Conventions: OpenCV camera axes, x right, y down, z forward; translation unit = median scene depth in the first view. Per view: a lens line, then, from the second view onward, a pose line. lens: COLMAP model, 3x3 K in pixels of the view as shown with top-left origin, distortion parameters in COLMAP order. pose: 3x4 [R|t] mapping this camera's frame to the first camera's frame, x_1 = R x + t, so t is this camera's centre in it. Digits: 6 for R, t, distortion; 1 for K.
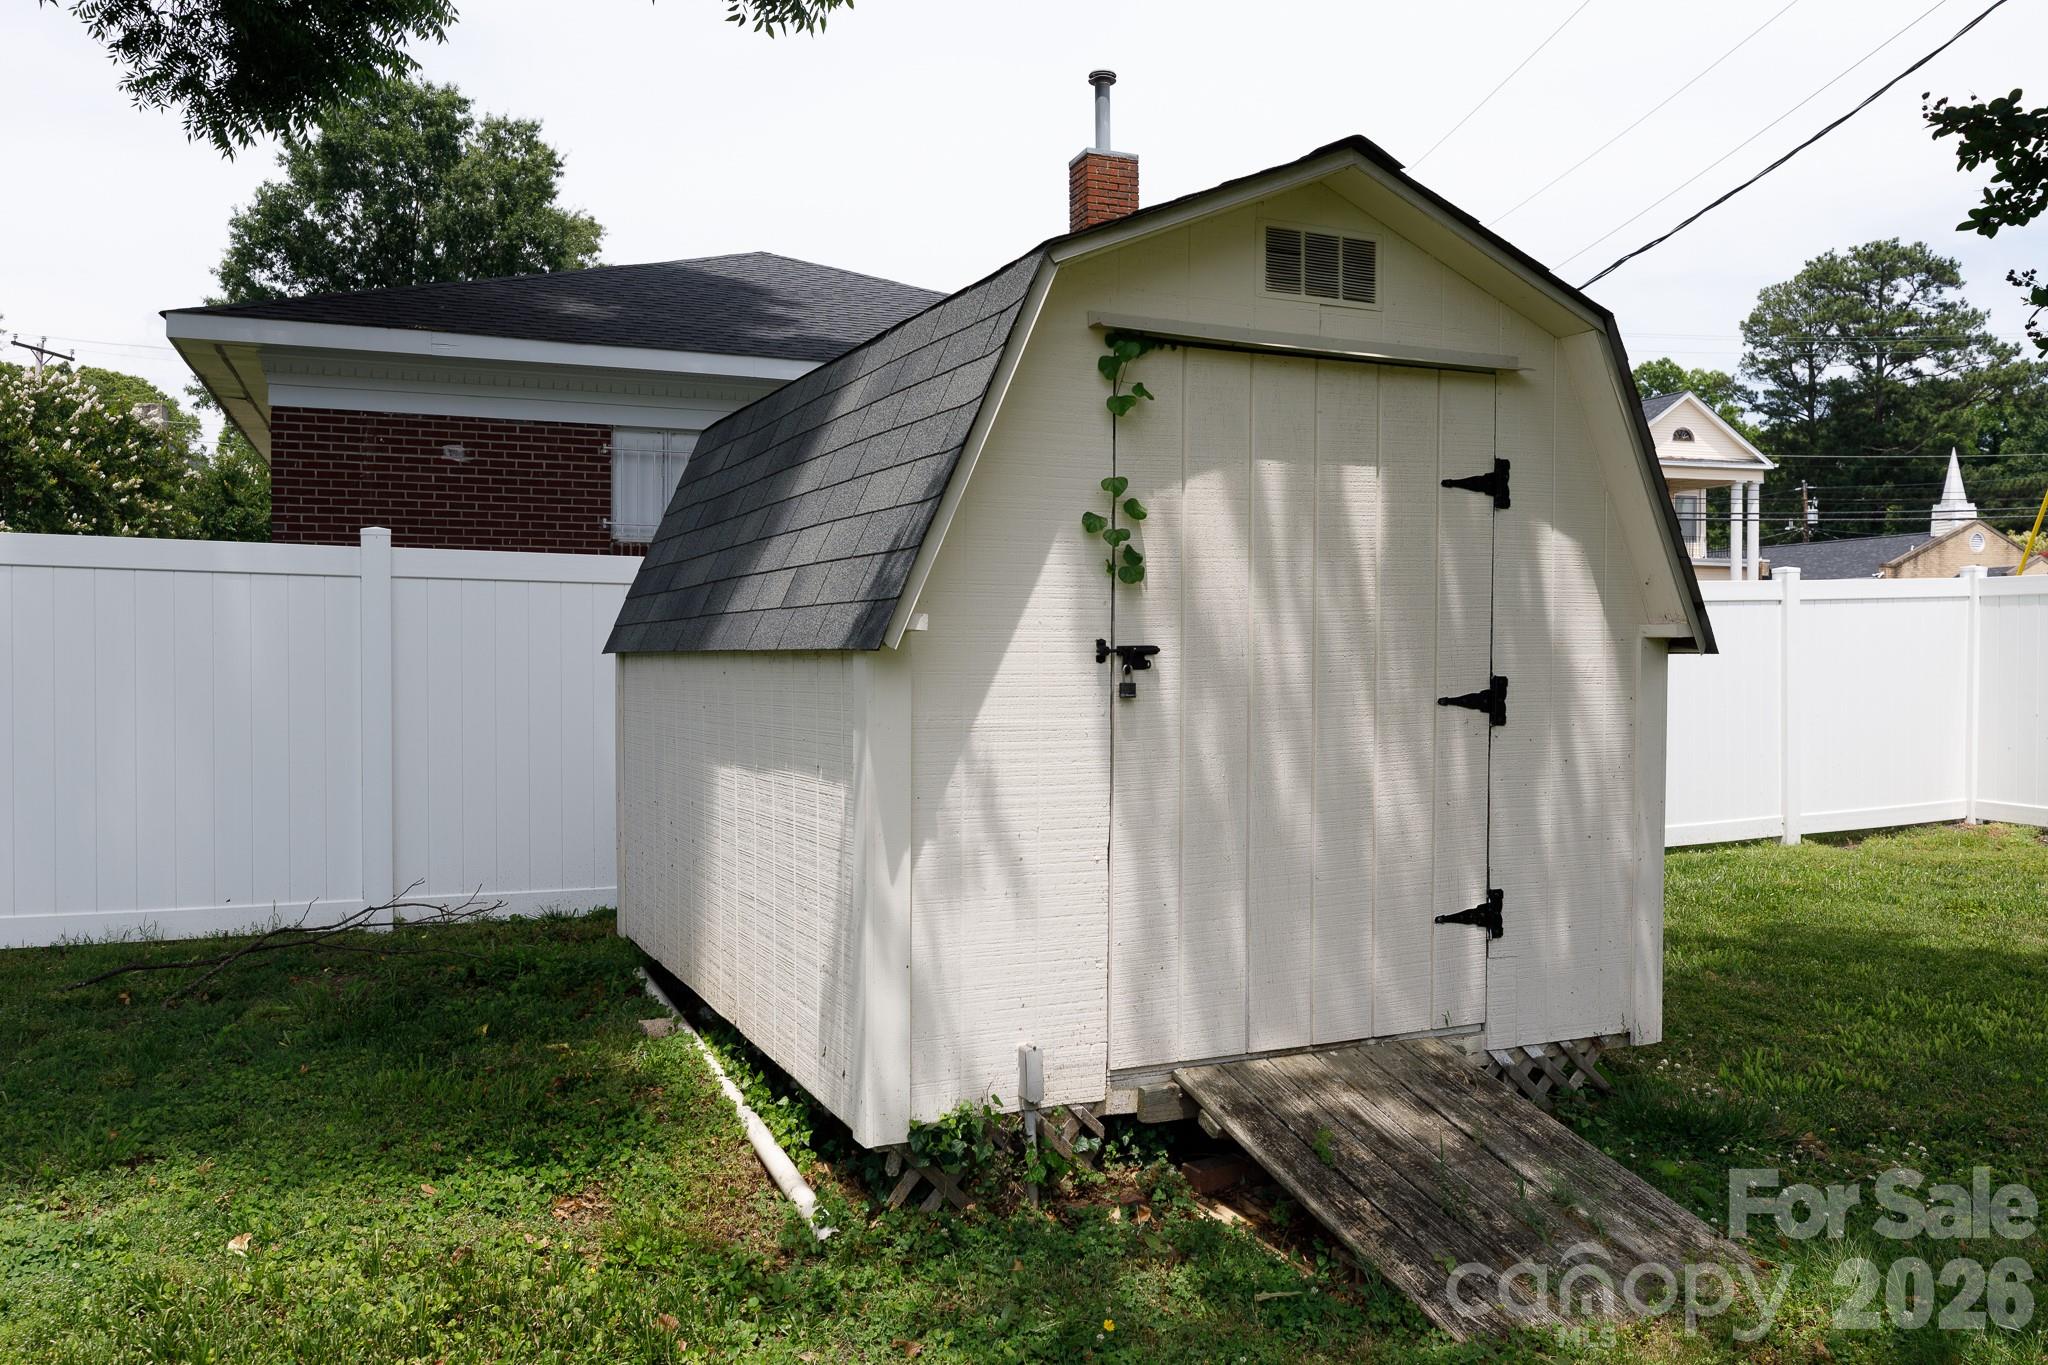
lens RADIAL K [[1523.4, 0, 1024.0], [0, 1523.4, 682.5], [0, 0, 1]] dist [-0.000082, 0.001668]
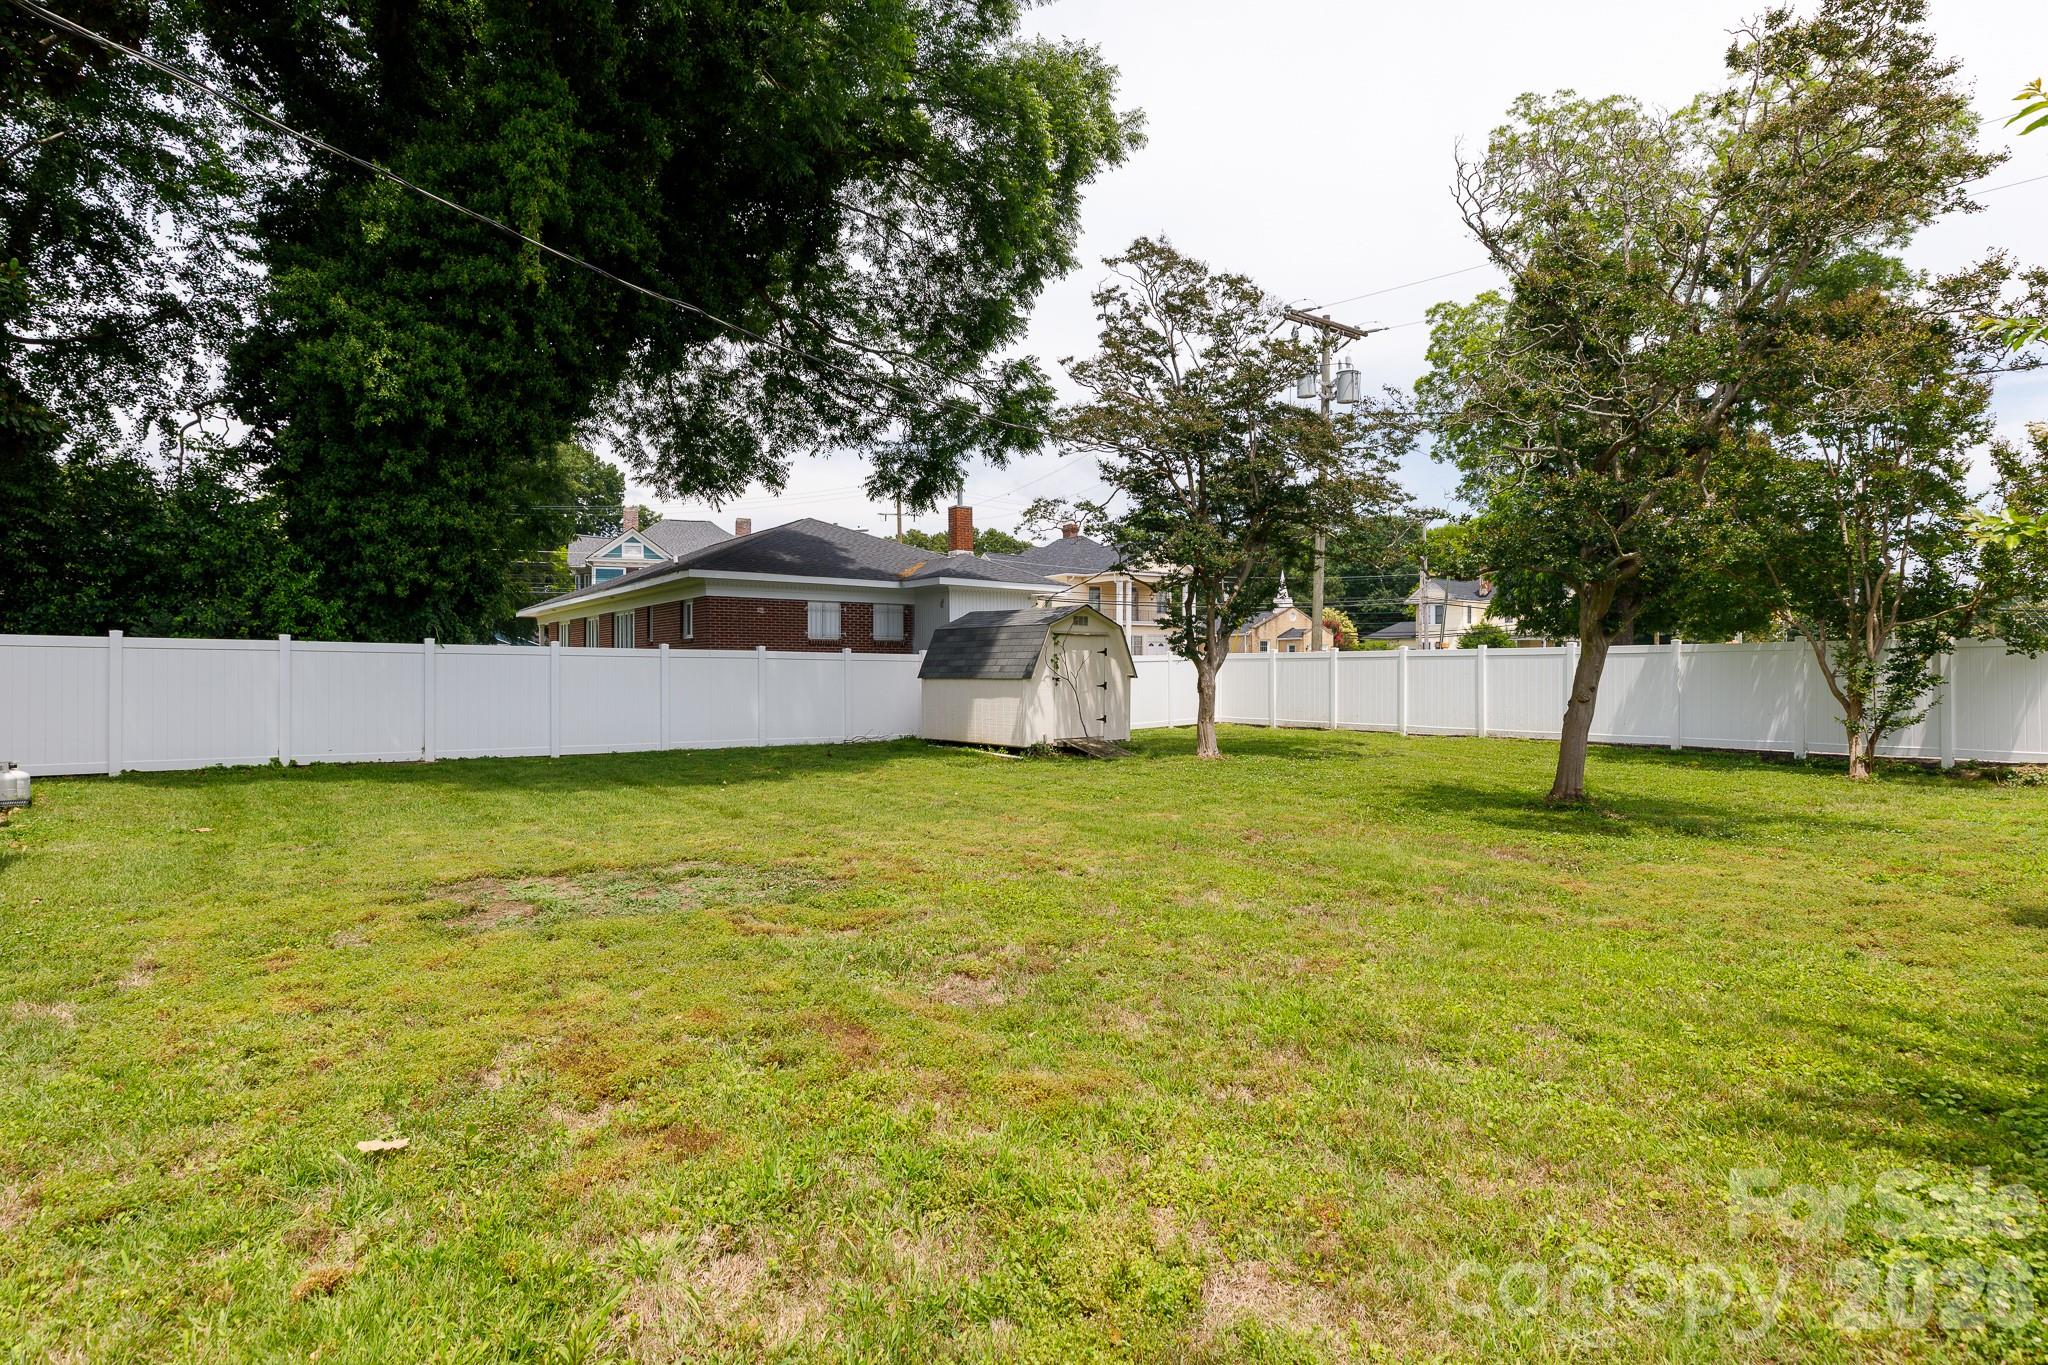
lens RADIAL K [[1033.3, 0, 1024.0], [0, 1033.3, 682.5], [0, 0, 1]] dist [-0.009961, -0.000091]
pose [[0.963283, -0.005063, 0.268441, -0.059869], [0.007047, 0.999955, -0.006429, 0.001223], [-0.268396, 0.008085, 0.963275, -0.156389]]
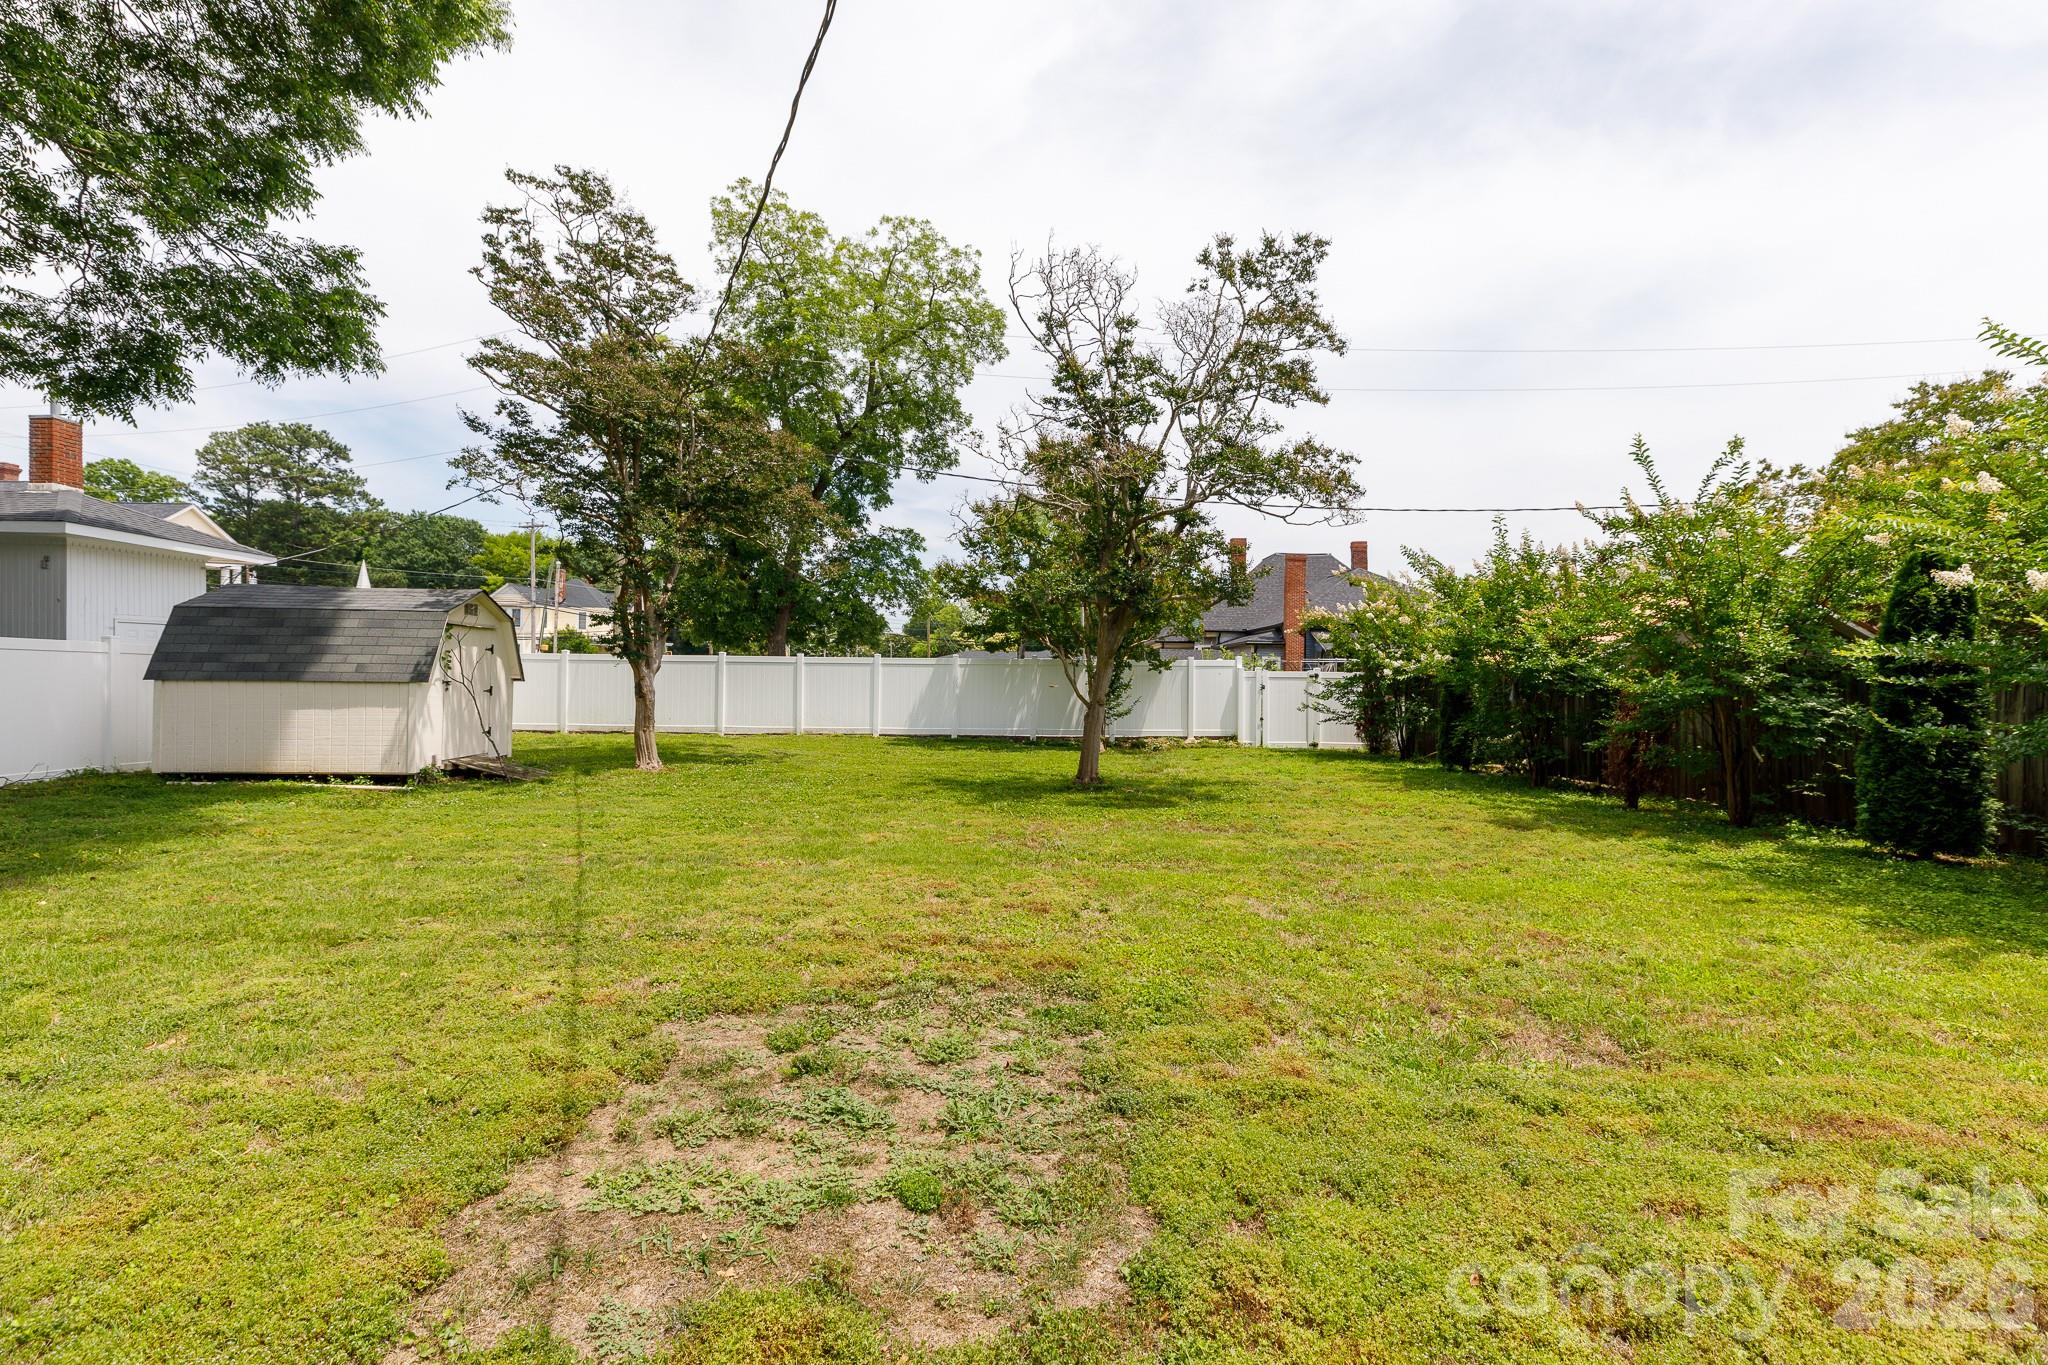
lens RADIAL K [[905.6, 0, 1024.0], [0, 905.6, 682.5], [0, 0, 1]] dist [0.000340, 0.000083]
pose [[0.344201, -0.001443, 0.938895, -0.099924], [0.004867, 0.999988, -0.000247, -0.000327], [-0.938883, 0.004654, 0.344204, -0.090493]]
